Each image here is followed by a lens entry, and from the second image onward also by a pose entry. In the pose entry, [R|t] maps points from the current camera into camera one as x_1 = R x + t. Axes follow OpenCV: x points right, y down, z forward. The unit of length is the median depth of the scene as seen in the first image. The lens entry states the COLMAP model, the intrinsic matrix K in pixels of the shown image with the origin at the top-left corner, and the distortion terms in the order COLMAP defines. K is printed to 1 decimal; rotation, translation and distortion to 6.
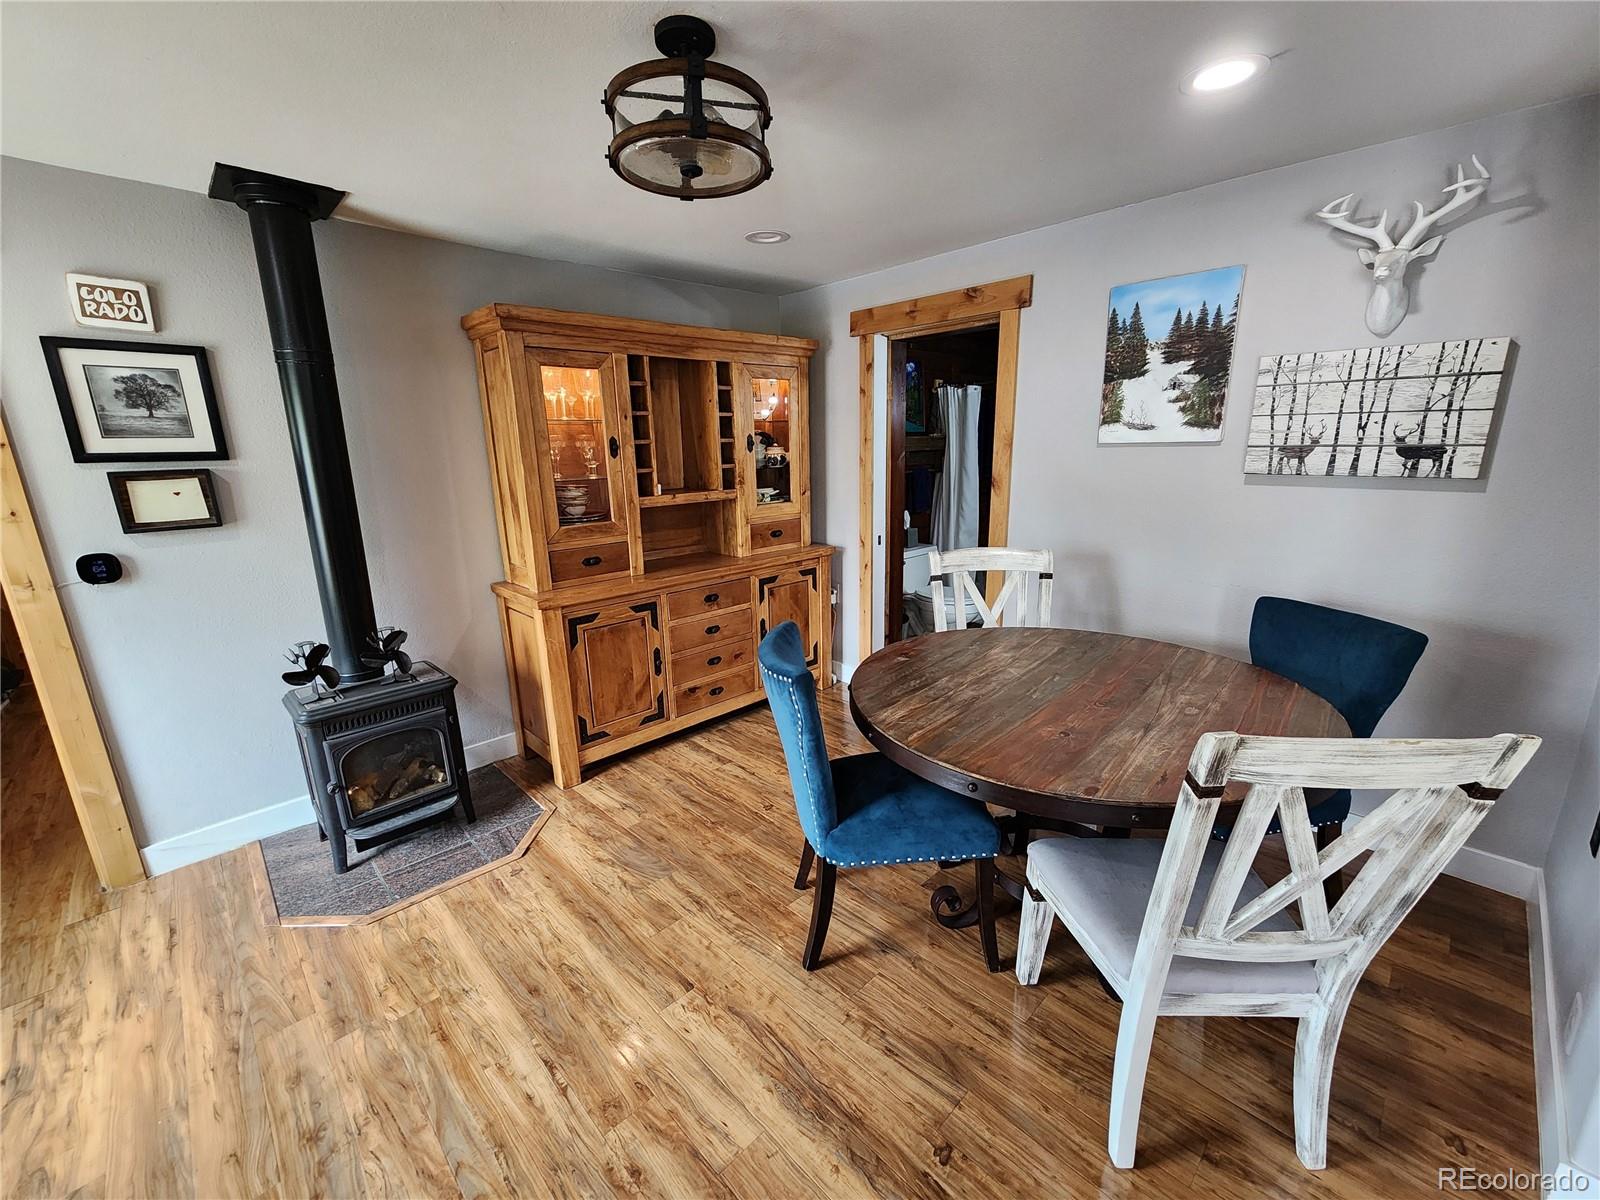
lens RADIAL K [[655.7, 0, 797.0], [0, 655.7, 615.0], [0, 0, 1]] dist [-0.000297, 0.000810]
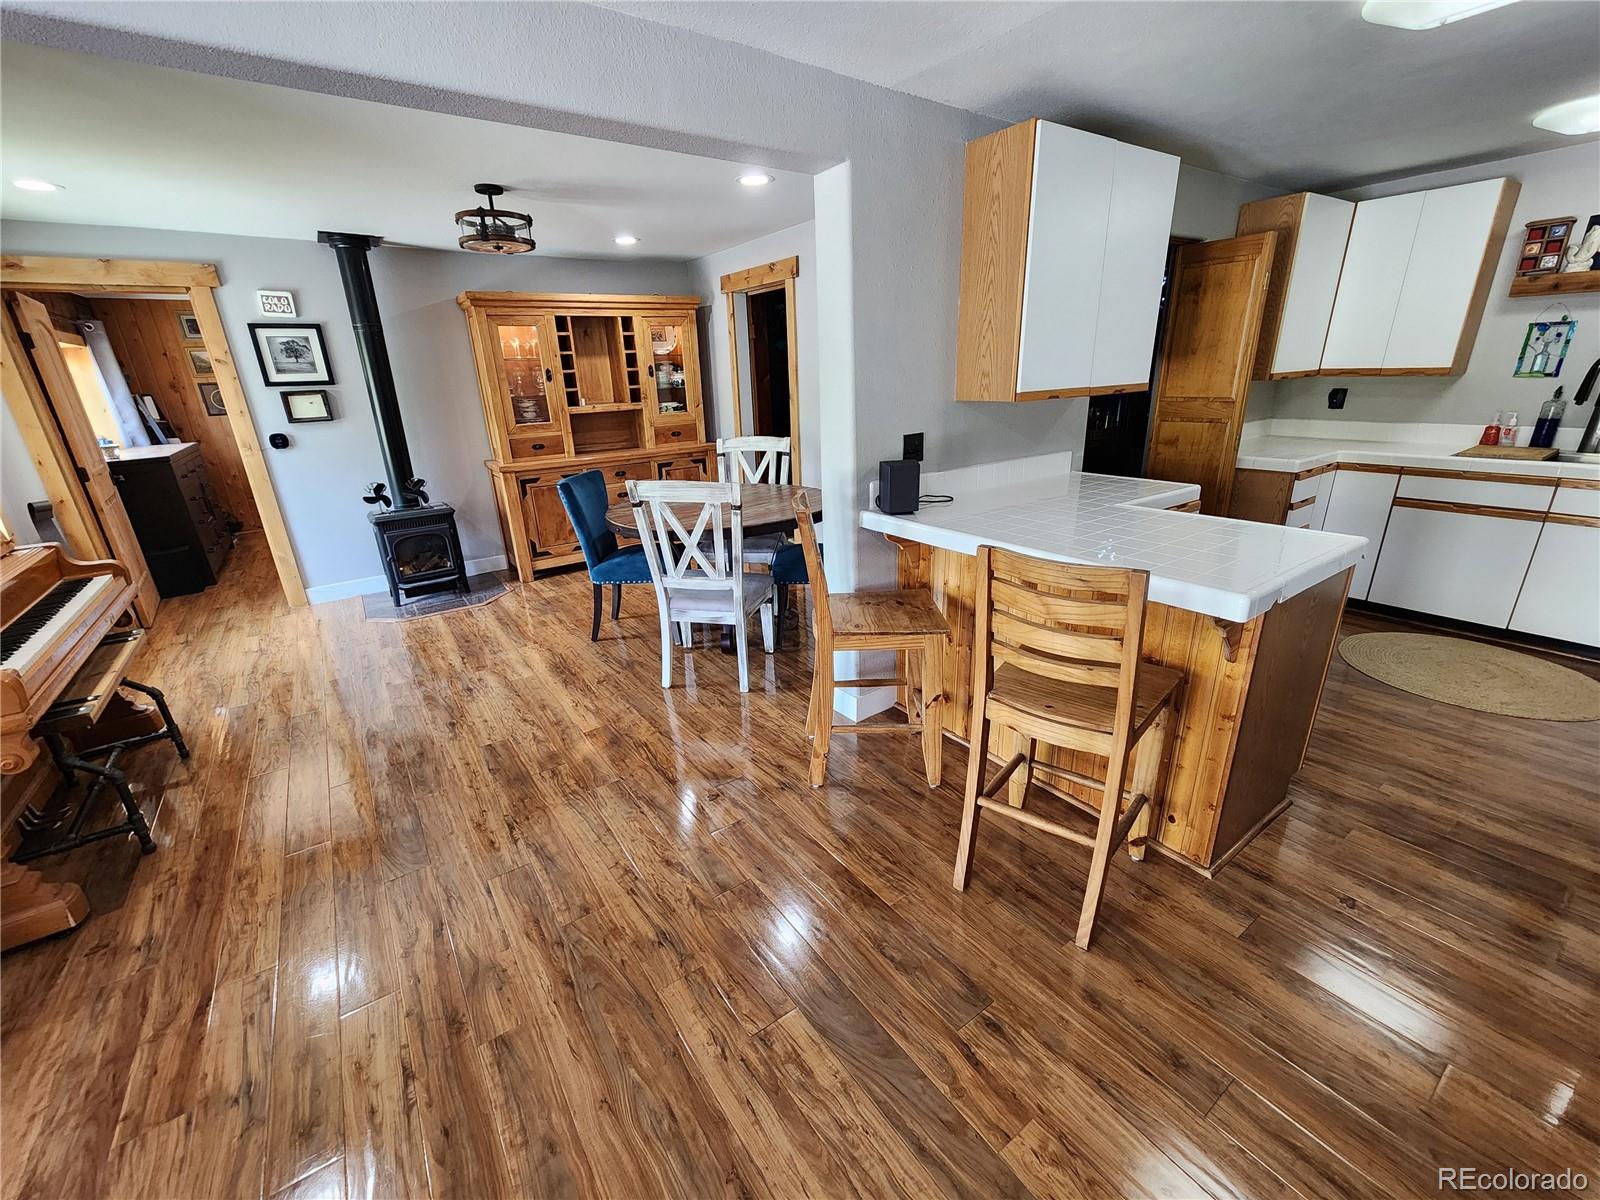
lens RADIAL K [[655.7, 0, 797.0], [0, 655.7, 615.0], [0, 0, 1]] dist [-0.000297, 0.000810]
pose [[0.987243, 0.044084, -0.152994, 0.637440], [-0.027661, 0.993781, 0.107860, 0.151628], [0.156798, -0.102252, 0.982323, -0.595509]]
